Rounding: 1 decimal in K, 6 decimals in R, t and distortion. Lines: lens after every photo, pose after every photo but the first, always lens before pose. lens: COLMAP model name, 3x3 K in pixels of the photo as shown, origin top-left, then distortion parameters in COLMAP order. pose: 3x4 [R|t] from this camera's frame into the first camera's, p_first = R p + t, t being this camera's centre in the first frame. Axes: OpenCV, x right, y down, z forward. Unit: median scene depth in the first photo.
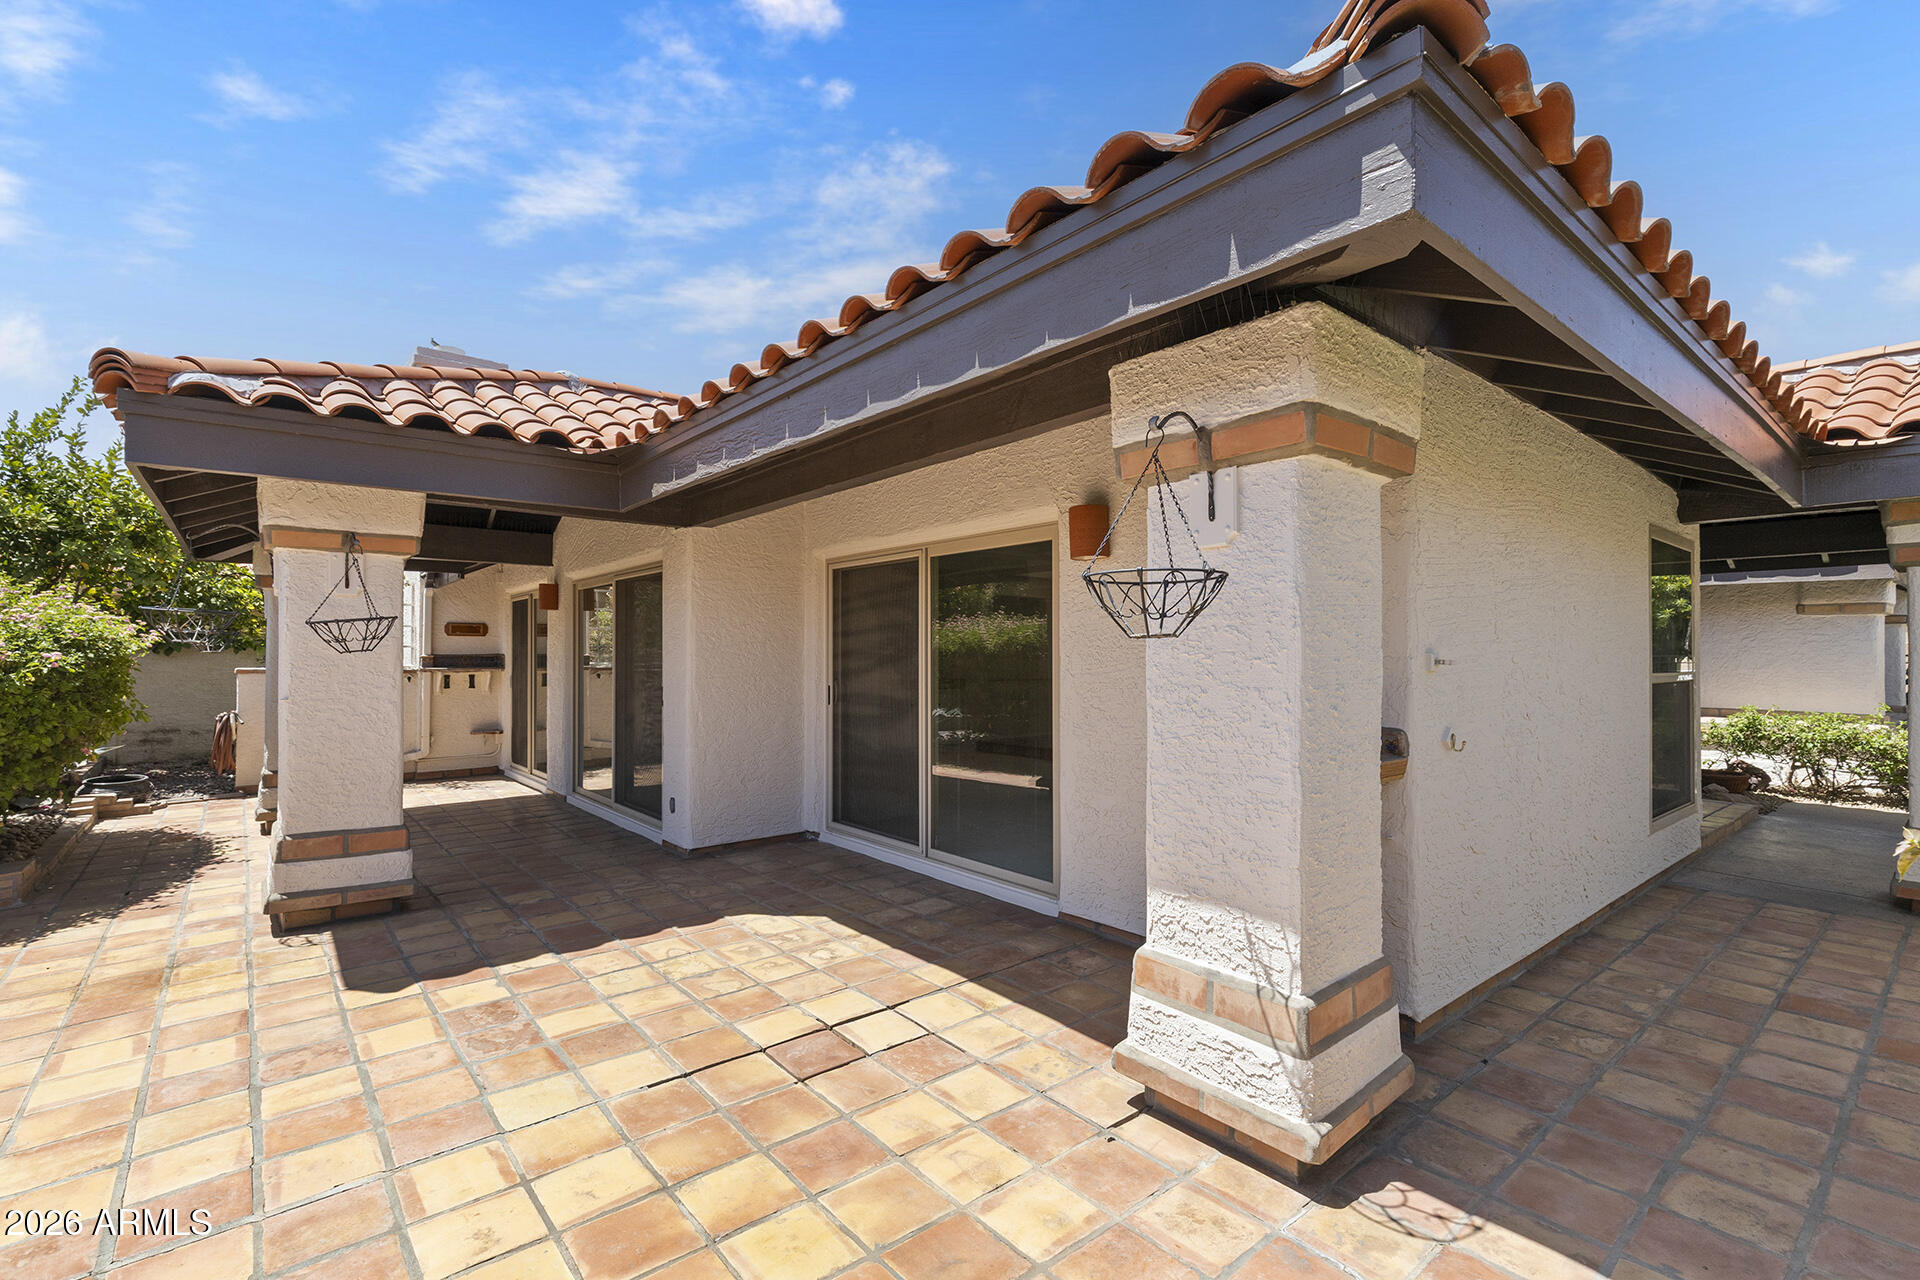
lens RADIAL K [[865.7, 0, 956.0], [0, 865.7, 640.3], [0, 0, 1]] dist [0.009623, -0.000339]
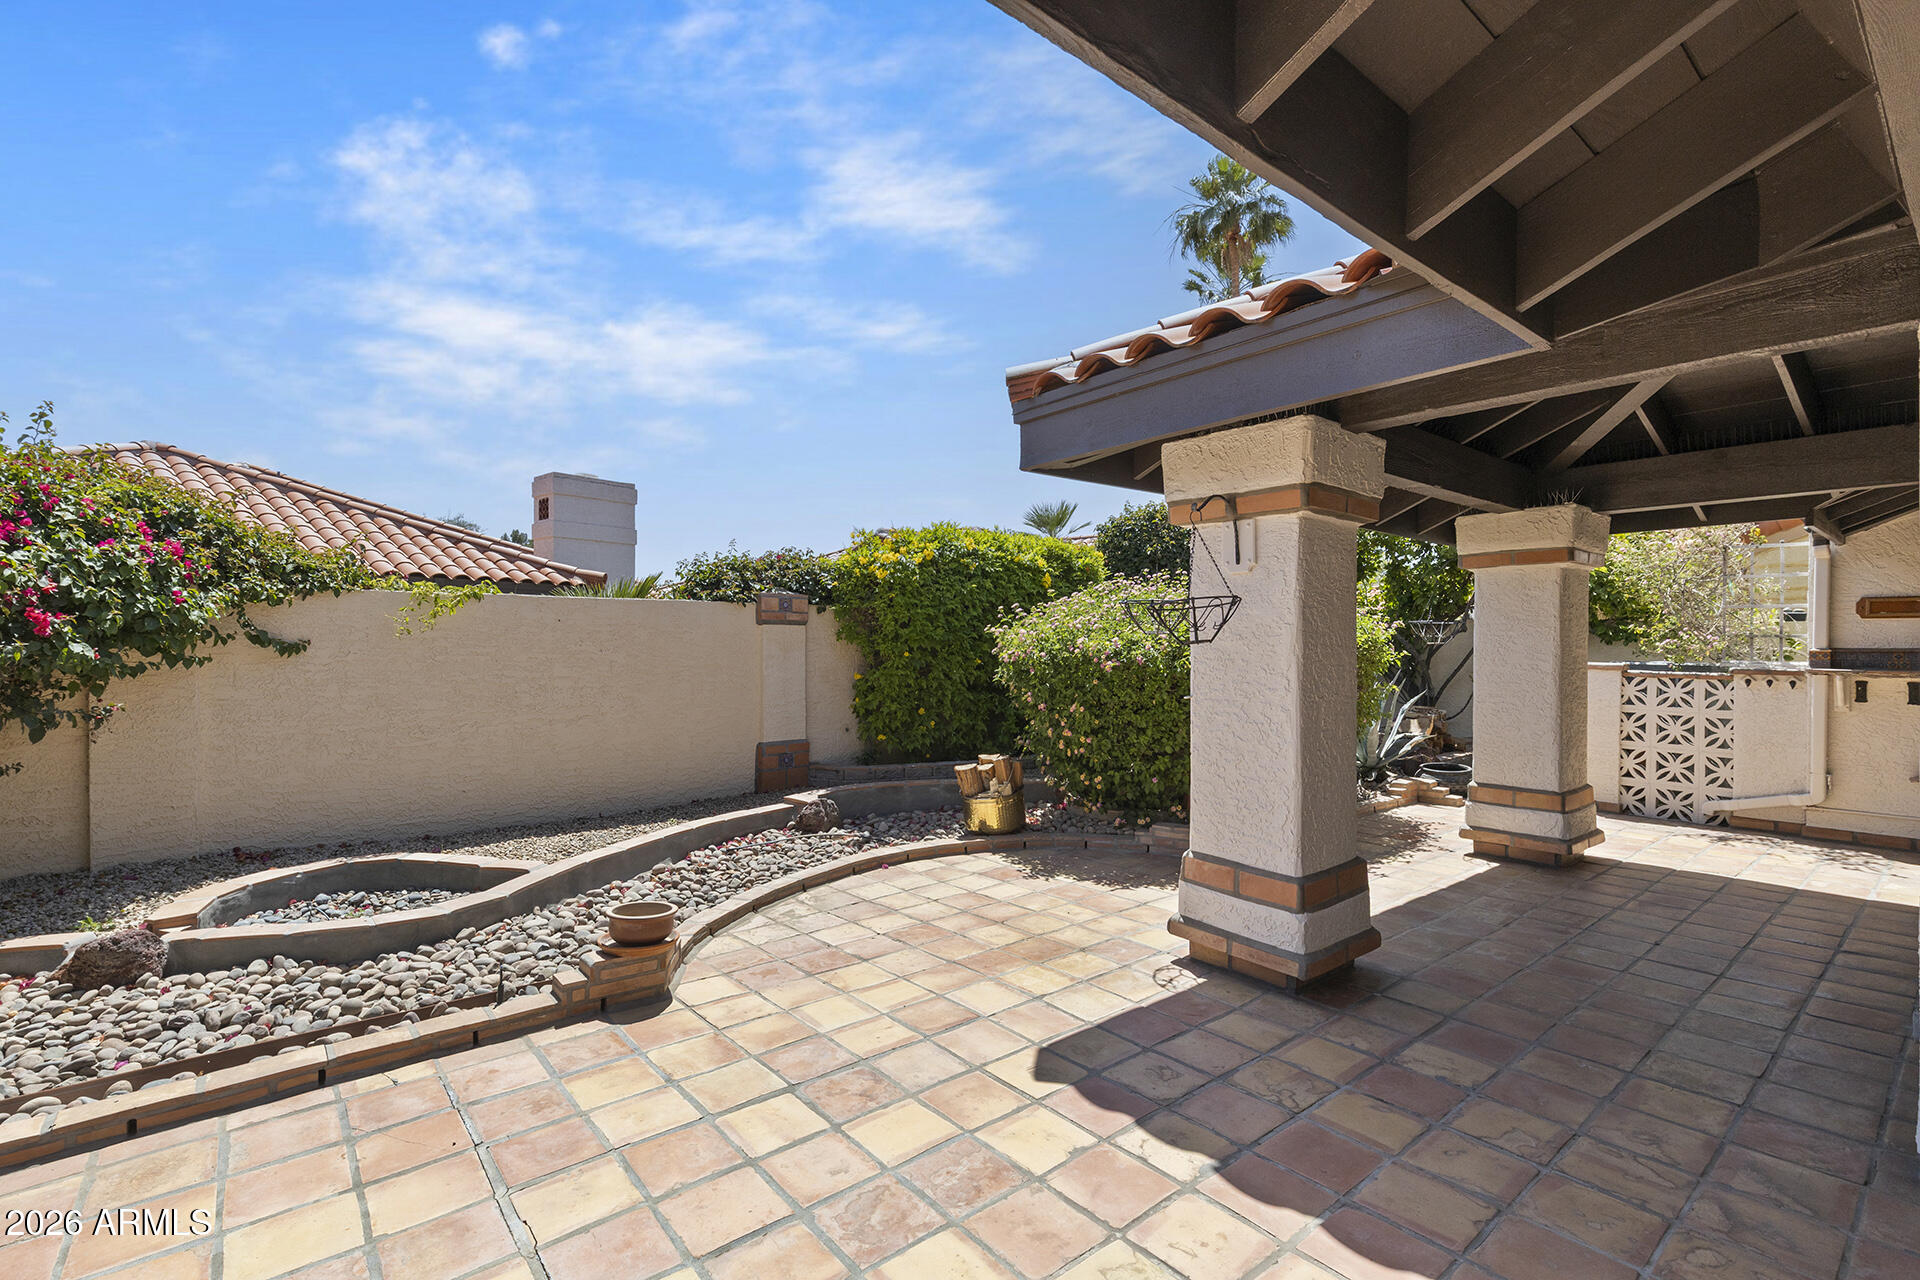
lens RADIAL K [[865.7, 0, 956.9], [0, 865.7, 636.9], [0, 0, 1]] dist [0.009623, -0.000339]
pose [[-0.006476, -0.005519, -0.999964, 0.127131], [0.011825, 0.999914, -0.005595, 0.010082], [0.999909, -0.011861, -0.006410, 0.878078]]
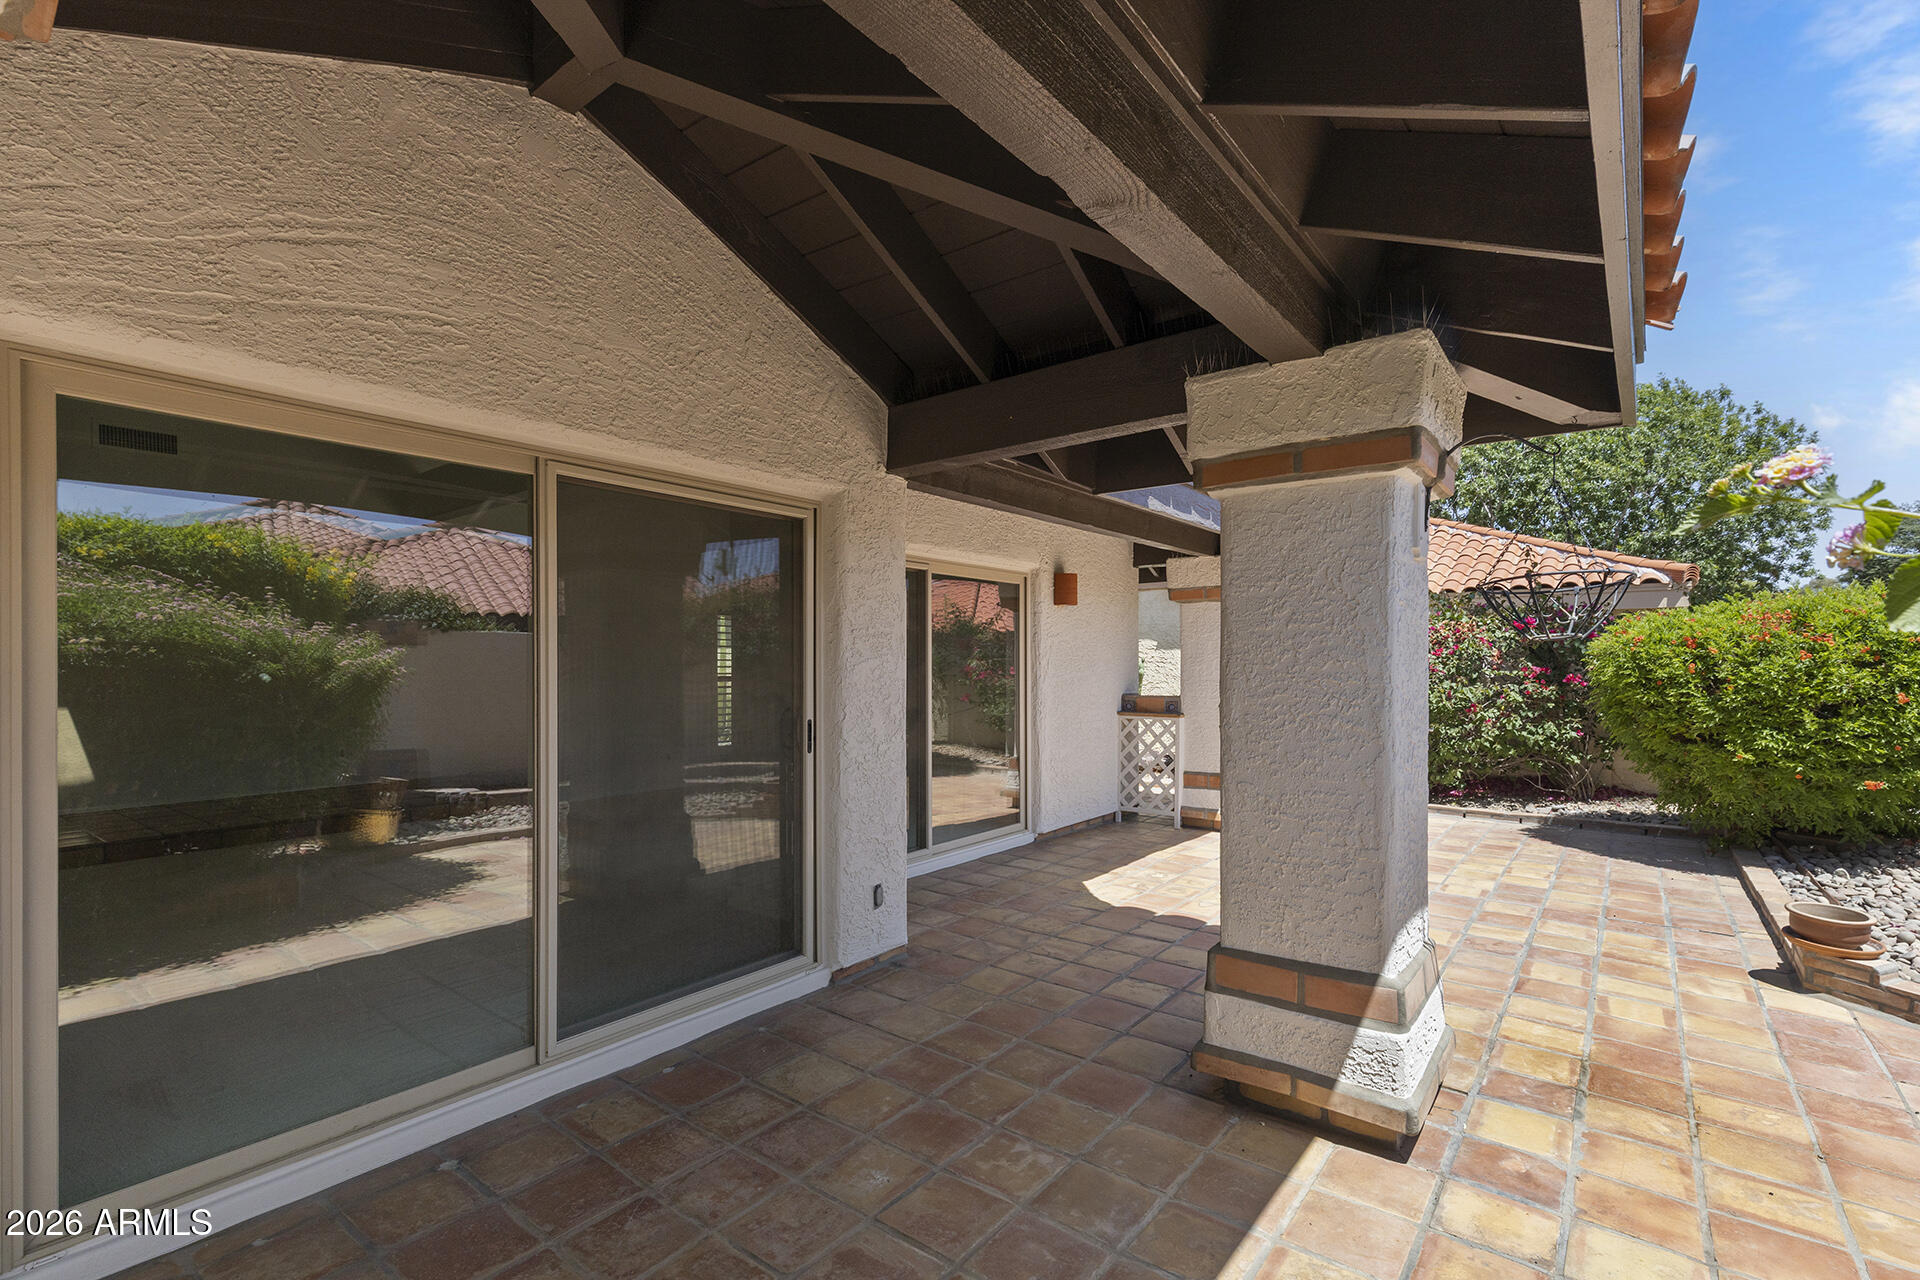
lens RADIAL K [[865.7, 0, 963.0], [0, 865.7, 650.7], [0, 0, 1]] dist [0.009623, -0.000339]
pose [[-0.223164, 0.014851, 0.974668, -1.524327], [-0.012913, 0.999751, -0.018190, 0.027211], [-0.974695, -0.016646, -0.222917, 1.698768]]
